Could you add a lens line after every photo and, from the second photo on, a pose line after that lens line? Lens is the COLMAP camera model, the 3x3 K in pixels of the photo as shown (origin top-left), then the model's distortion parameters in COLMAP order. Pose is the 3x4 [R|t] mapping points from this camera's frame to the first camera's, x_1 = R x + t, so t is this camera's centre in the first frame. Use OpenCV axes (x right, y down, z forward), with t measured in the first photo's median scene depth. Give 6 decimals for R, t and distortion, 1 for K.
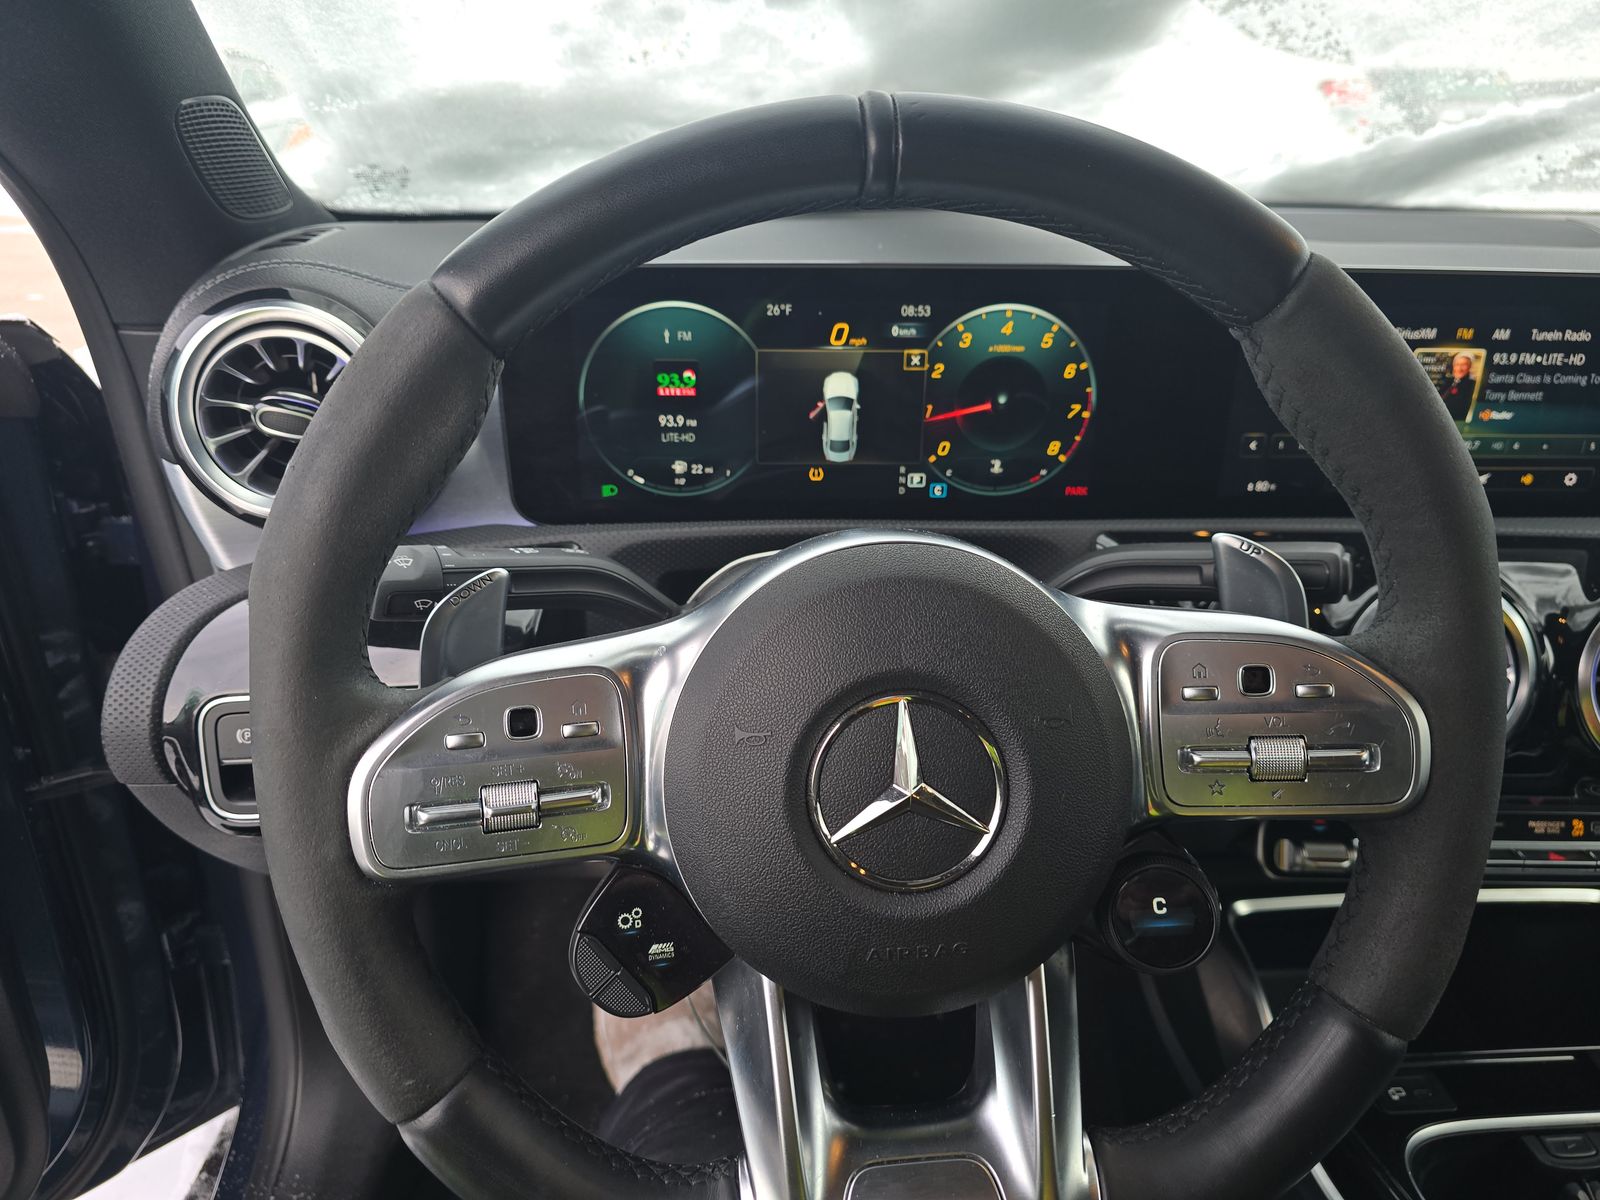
lens RADIAL K [[1017.4, 0, 800.0], [0, 1017.4, 600.0], [0, 0, 1]] dist [-0.003590, -0.023329]
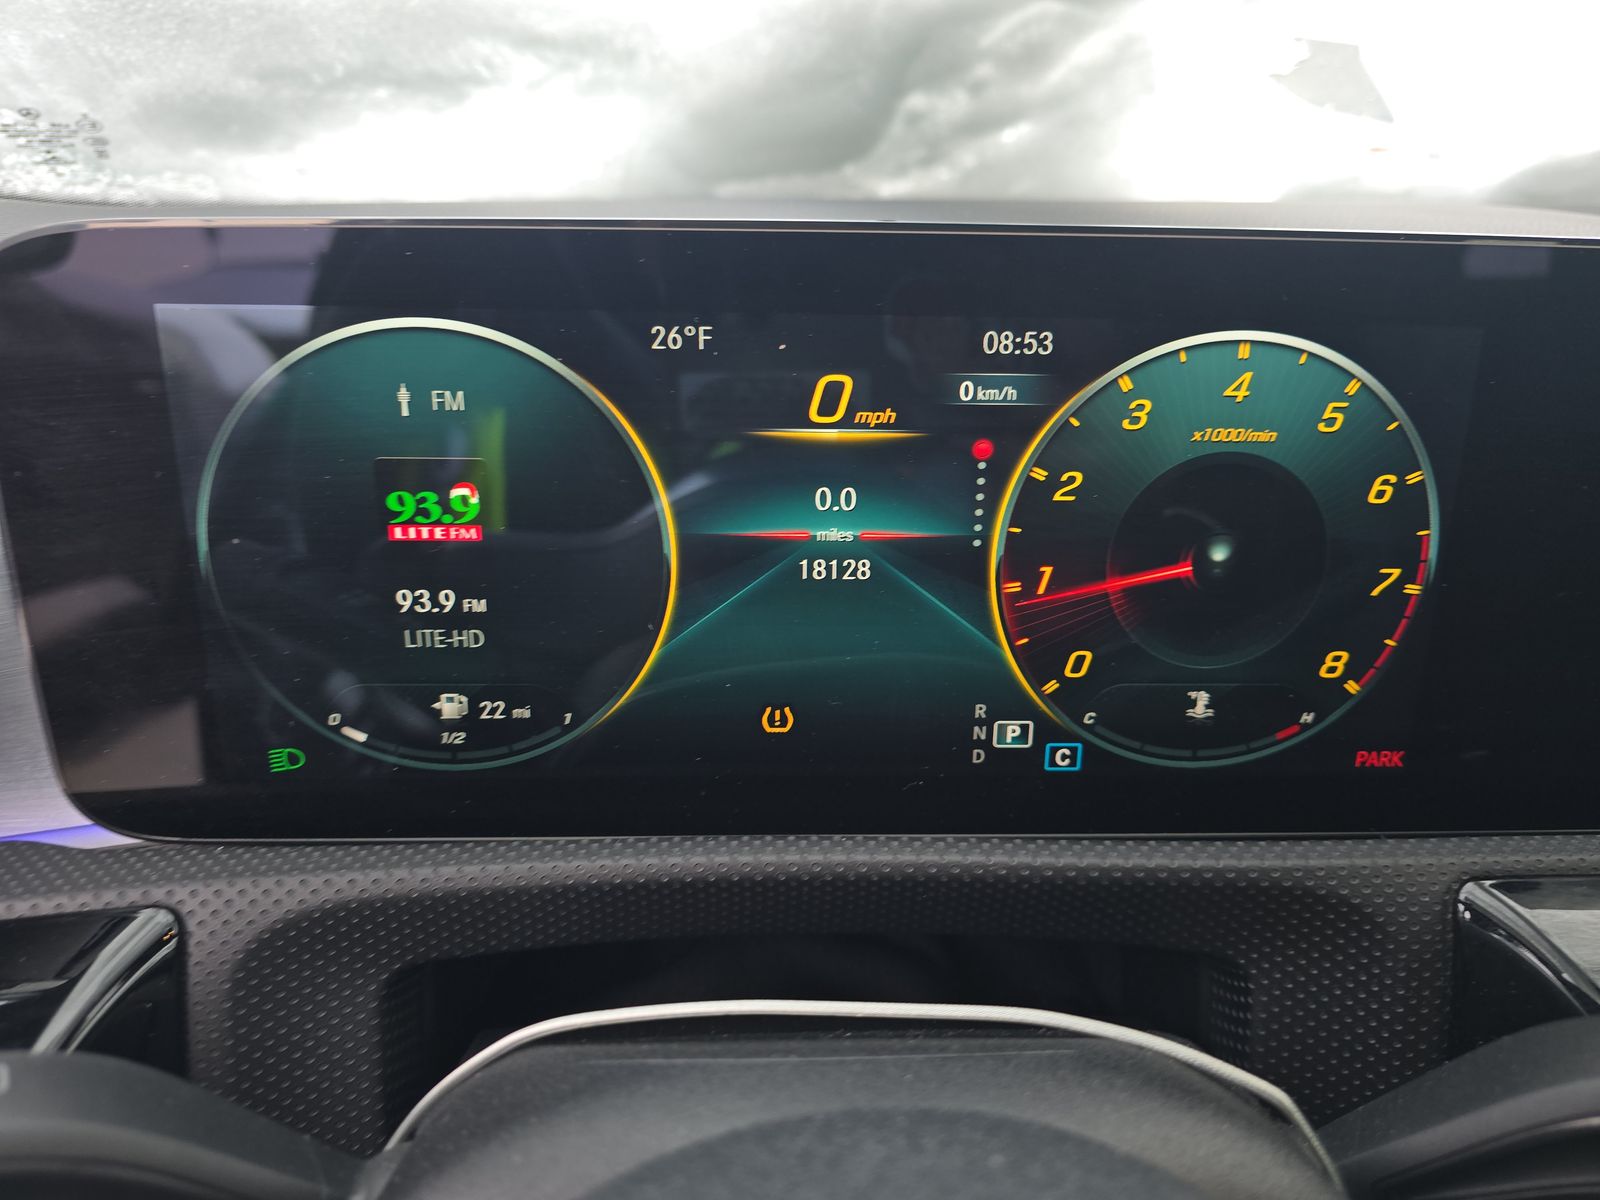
lens RADIAL K [[1117.1, 0, 802.7], [0, 1117.1, 573.7], [0, 0, 1]] dist [-0.044249, 0.004208]
pose [[0.999855, 0.007998, -0.015038, 0.033758], [-0.009580, 0.994080, -0.108230, -0.137277], [0.014084, 0.108359, 0.994012, 0.541449]]
